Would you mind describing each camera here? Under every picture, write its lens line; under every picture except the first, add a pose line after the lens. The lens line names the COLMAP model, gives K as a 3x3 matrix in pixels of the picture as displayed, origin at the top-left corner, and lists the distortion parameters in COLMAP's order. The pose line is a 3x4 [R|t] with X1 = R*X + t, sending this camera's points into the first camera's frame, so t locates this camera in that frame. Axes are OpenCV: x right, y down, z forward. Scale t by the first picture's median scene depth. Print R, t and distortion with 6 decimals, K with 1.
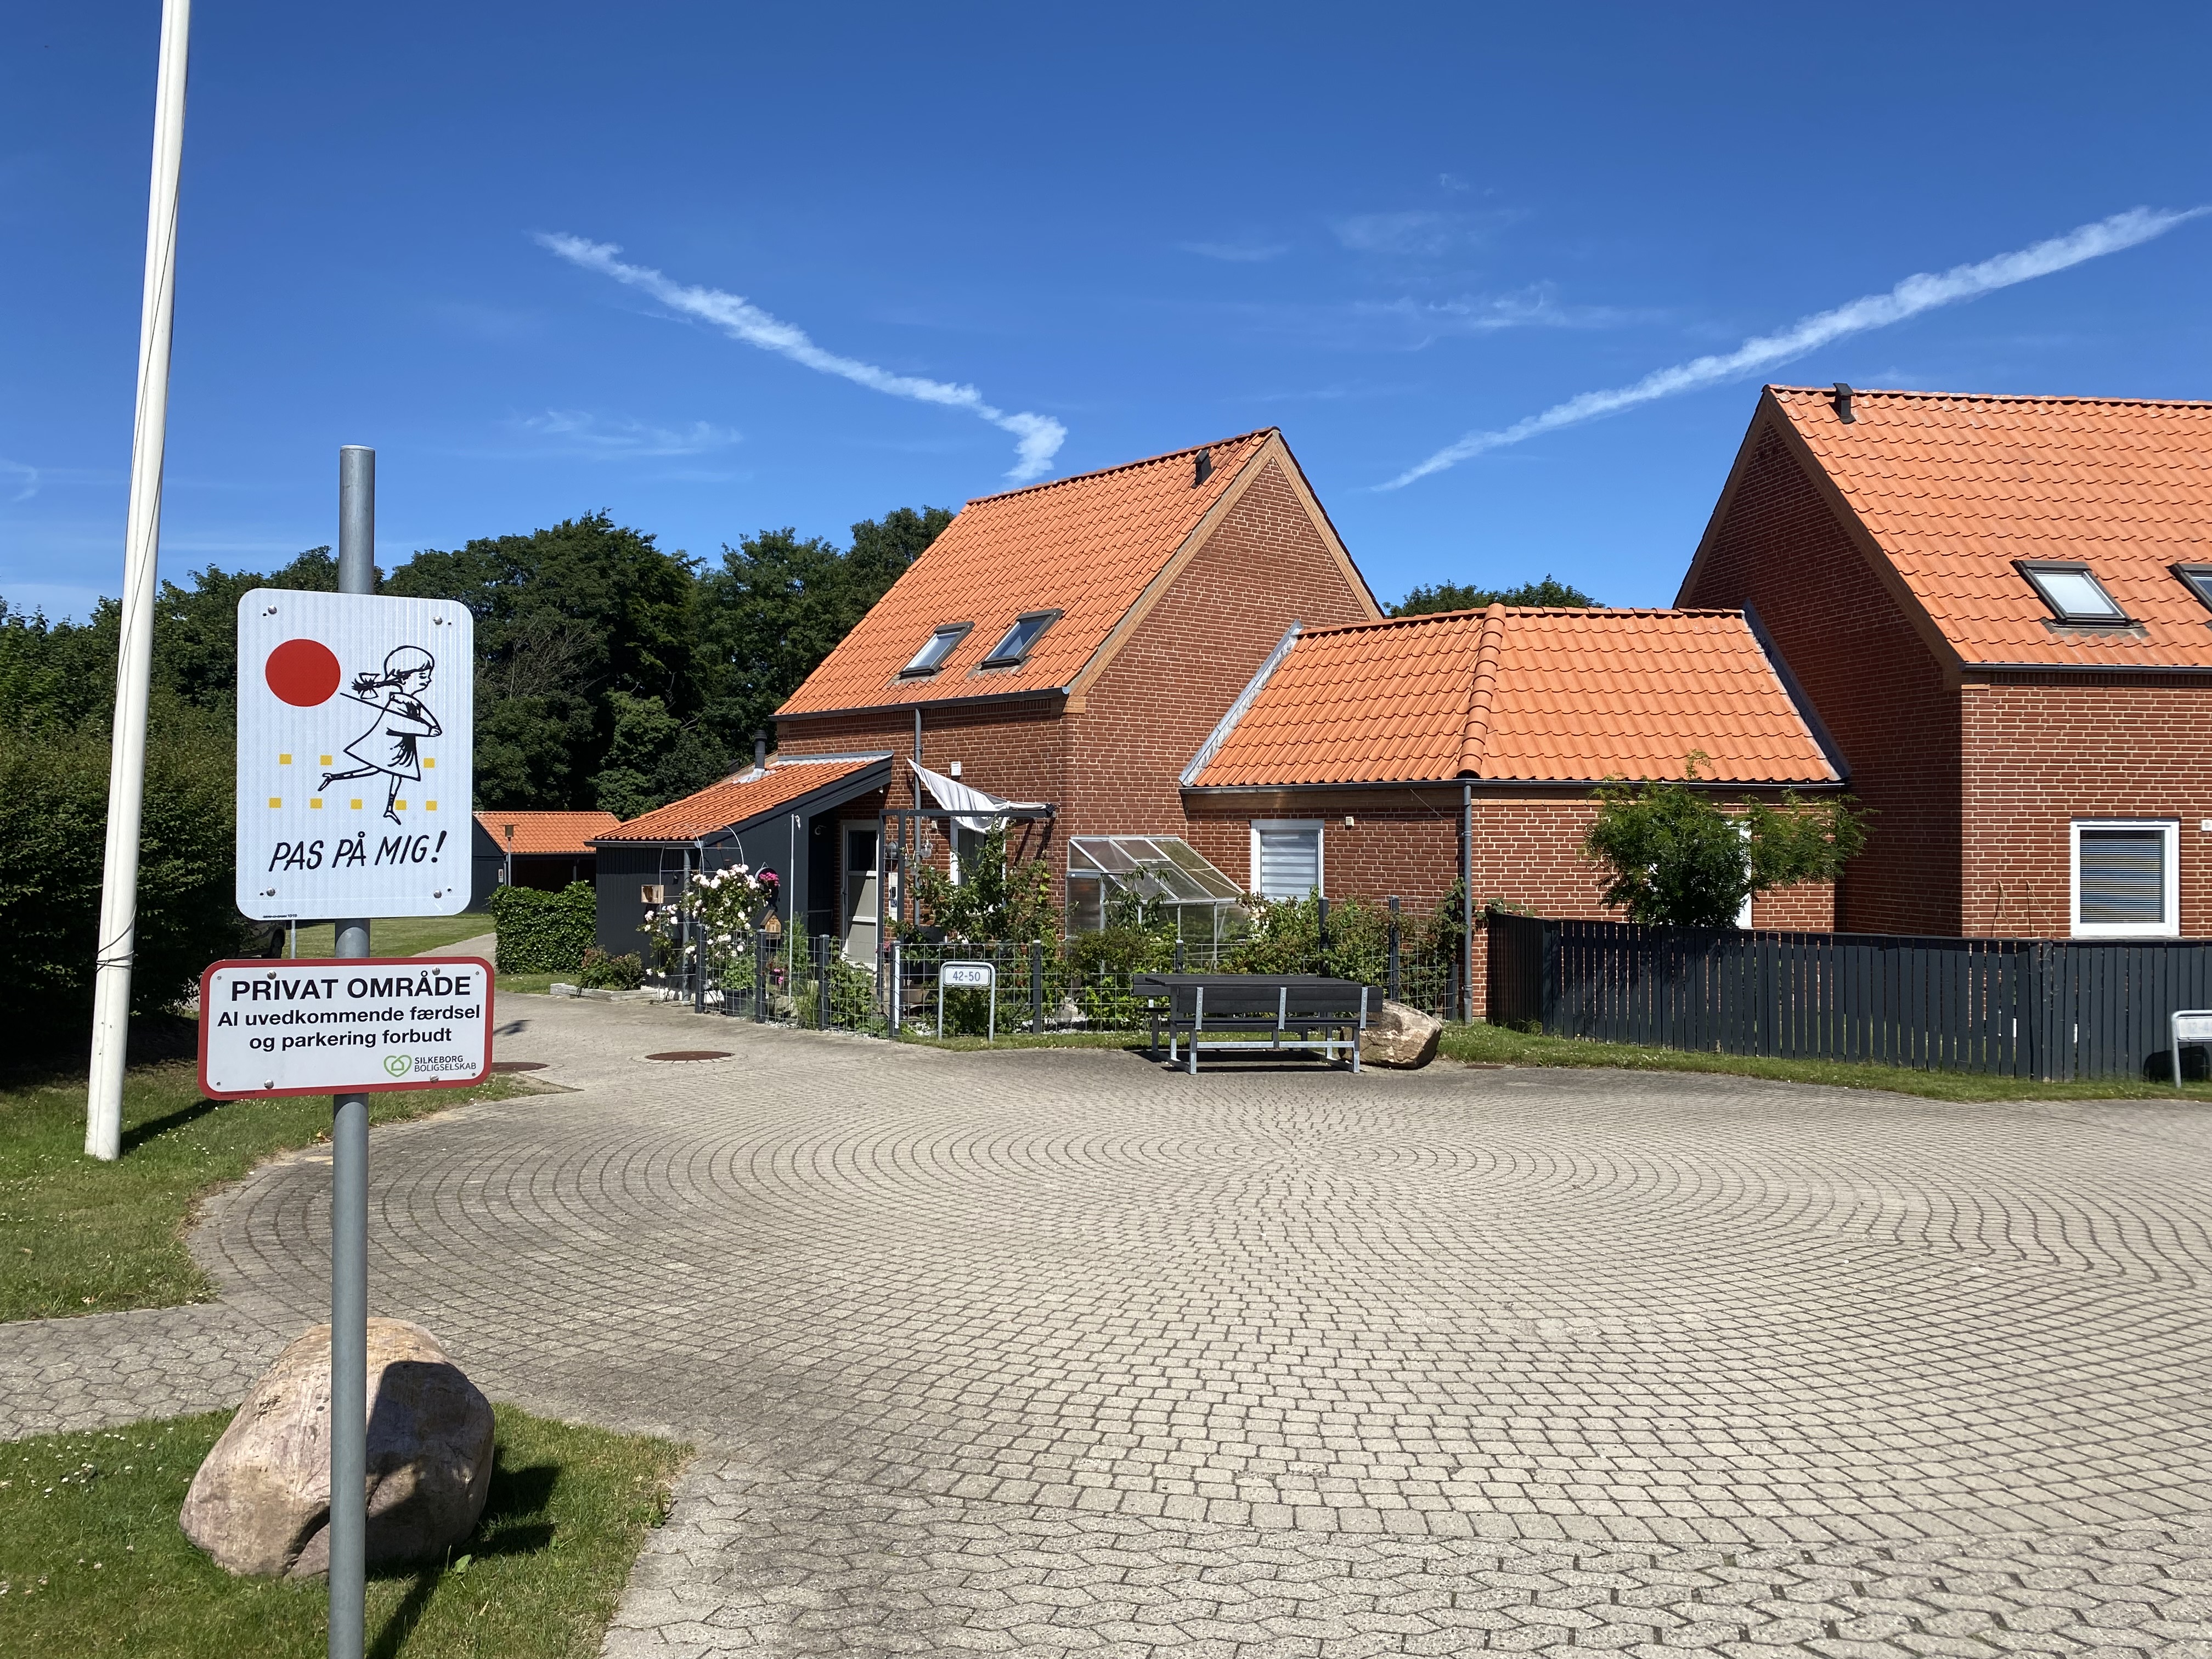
lens RADIAL K [[1682.6, 0, 1106.0], [0, 1682.6, 829.5], [0, 0, 1]] dist [0.006738, 0.001055]
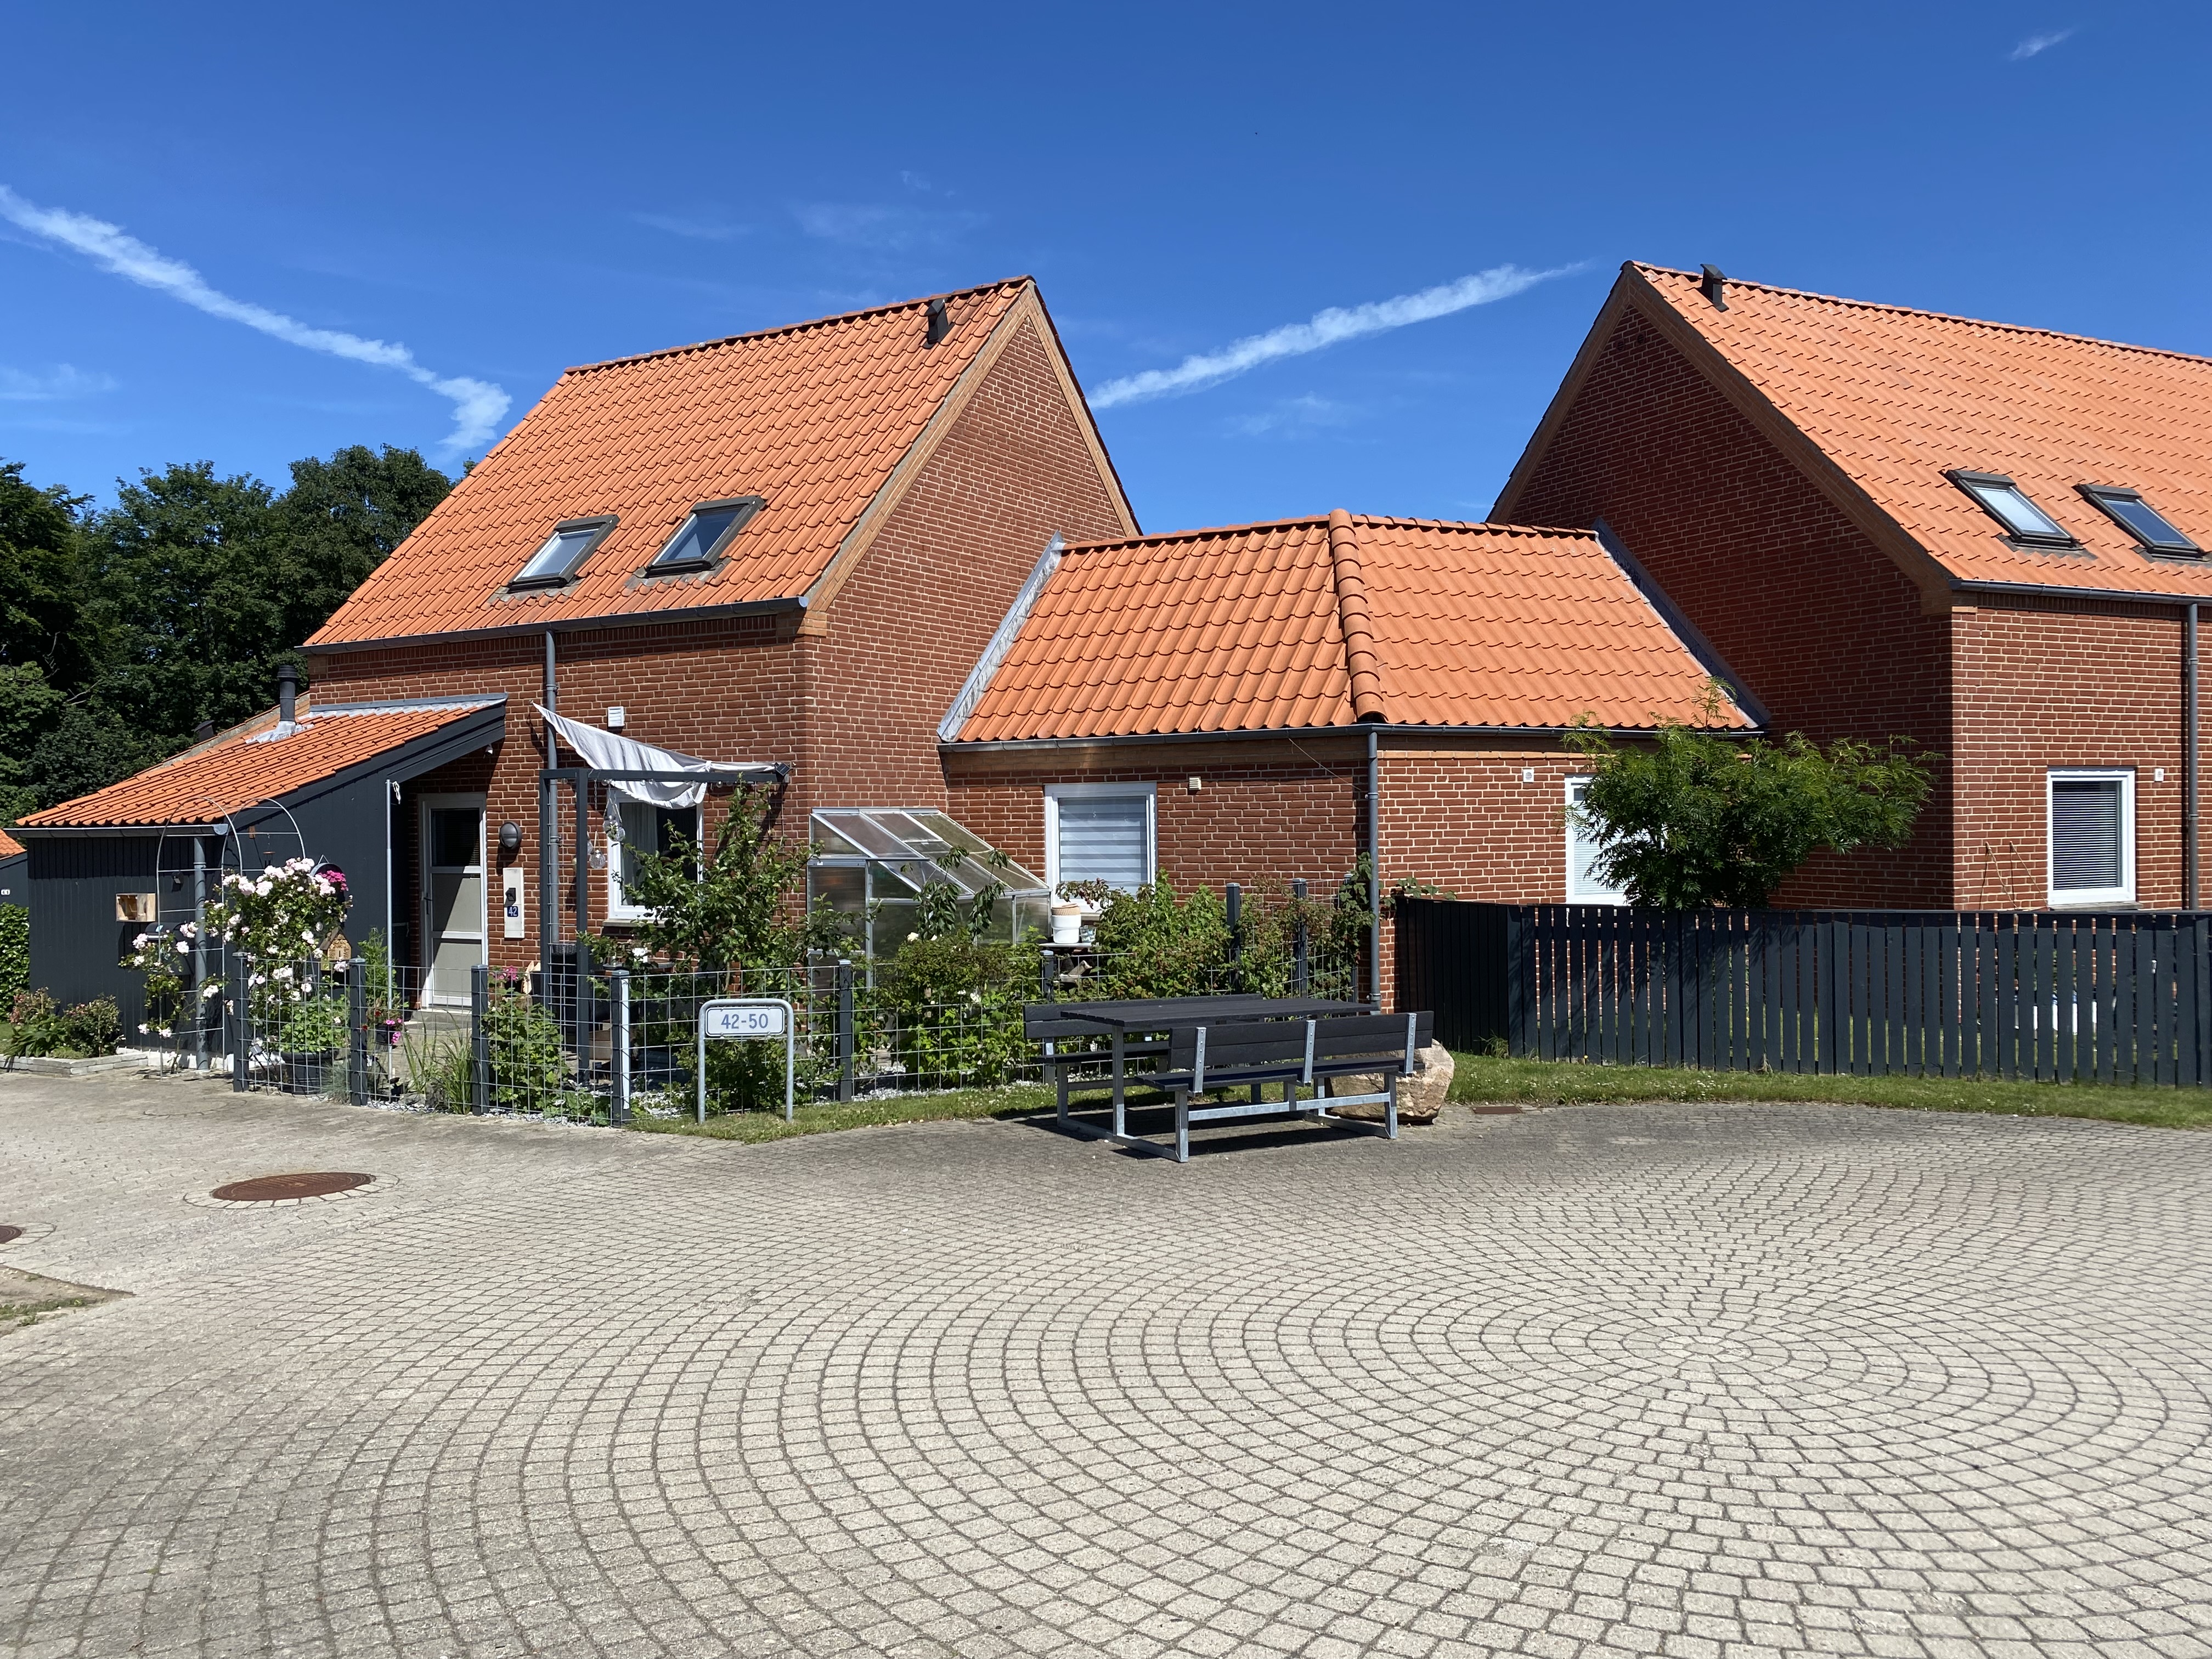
lens RADIAL K [[1644.3, 0, 1111.6], [0, 1644.3, 852.3], [0, 0, 1]] dist [0.067962, -0.109818]
pose [[0.946784, -0.020586, 0.321210, -0.122560], [0.014691, 0.999676, 0.020766, 0.009691], [-0.321534, -0.014942, 0.946780, 0.292351]]
